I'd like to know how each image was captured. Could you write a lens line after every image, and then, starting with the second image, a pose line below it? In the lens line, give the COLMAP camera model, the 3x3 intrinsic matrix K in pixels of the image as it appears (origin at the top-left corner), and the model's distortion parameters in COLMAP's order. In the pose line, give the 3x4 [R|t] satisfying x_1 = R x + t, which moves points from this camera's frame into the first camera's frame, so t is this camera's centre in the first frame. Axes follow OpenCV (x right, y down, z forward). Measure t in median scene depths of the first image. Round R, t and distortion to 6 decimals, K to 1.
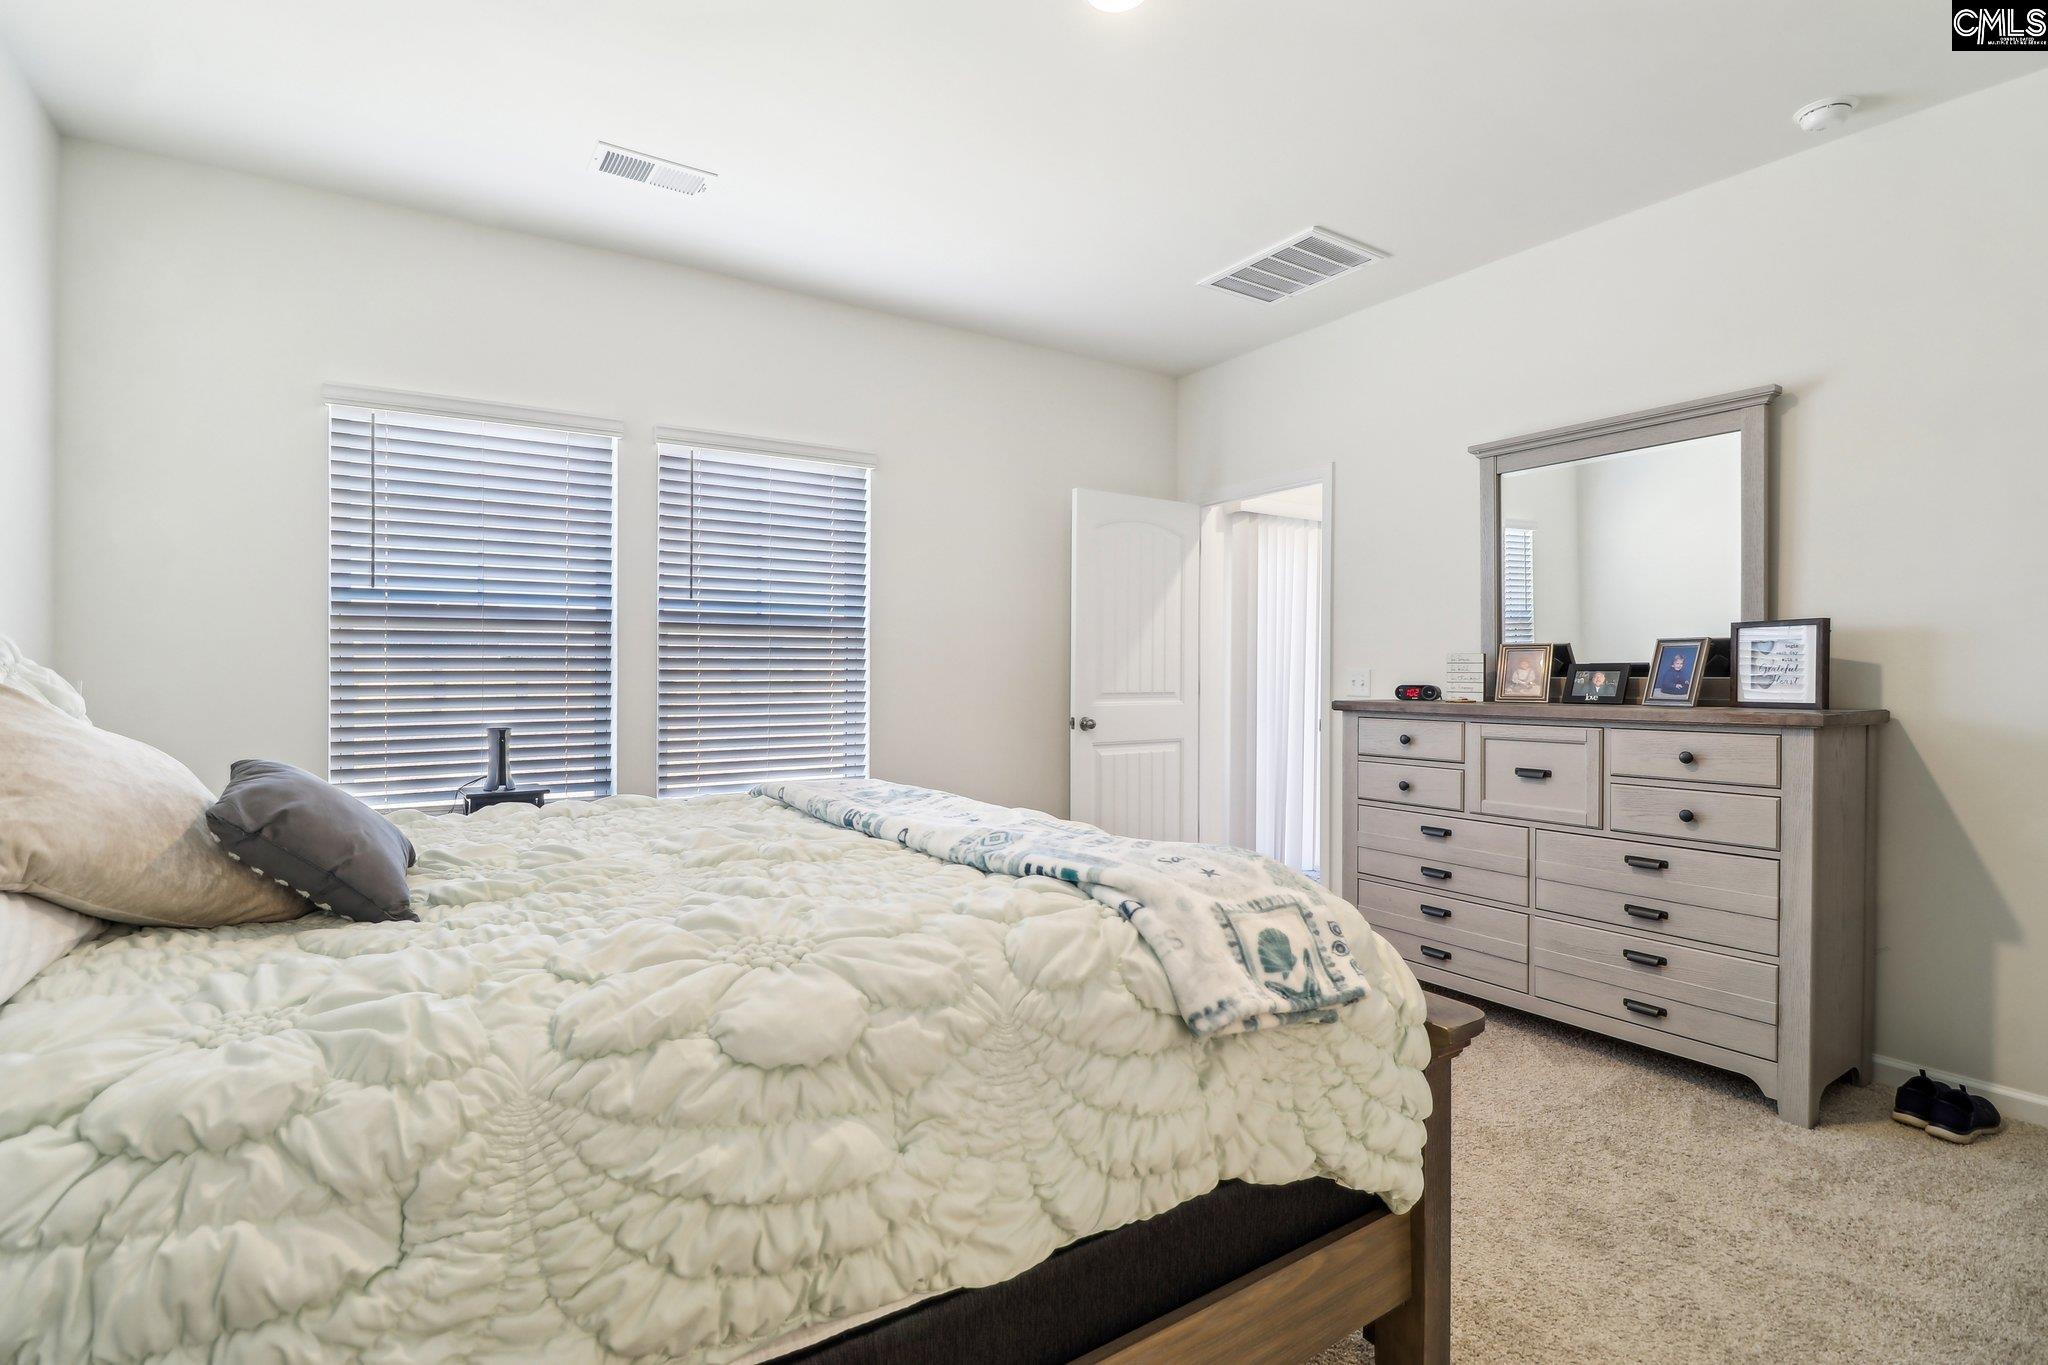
lens RADIAL K [[961.0, 0, 1023.6], [0, 961.0, 673.2], [0, 0, 1]] dist [-0.001523, -0.000117]
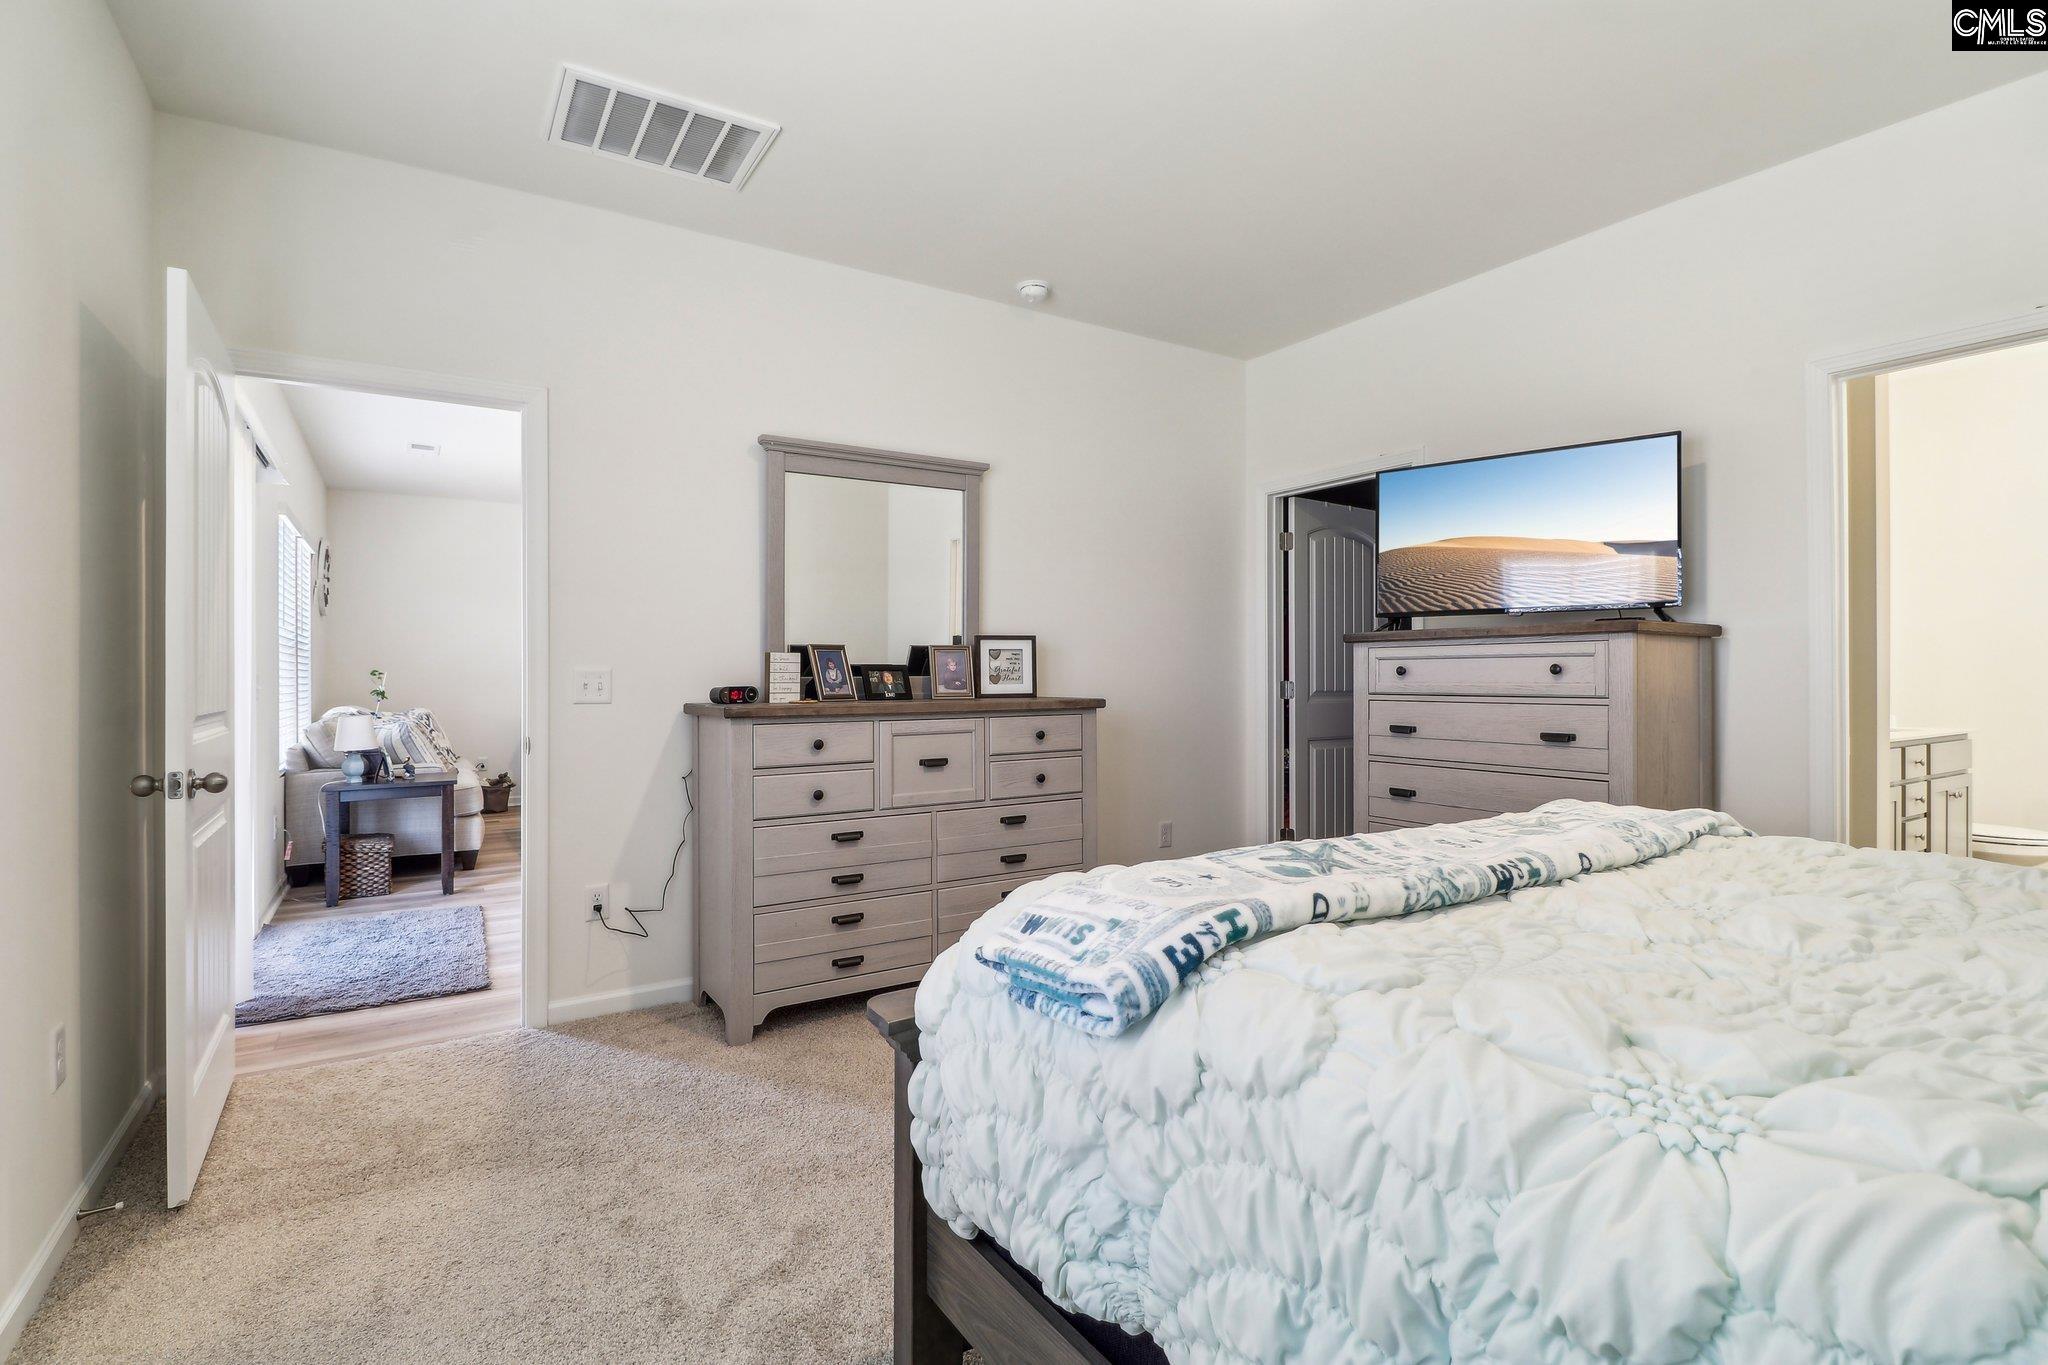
lens RADIAL K [[961.0, 0, 1021.9], [0, 961.0, 682.4], [0, 0, 1]] dist [-0.001523, -0.000117]
pose [[0.029687, -0.009670, 0.999512, -0.536758], [0.002669, 0.999950, 0.009595, 0.000804], [-0.999556, 0.002383, 0.029711, 0.802450]]
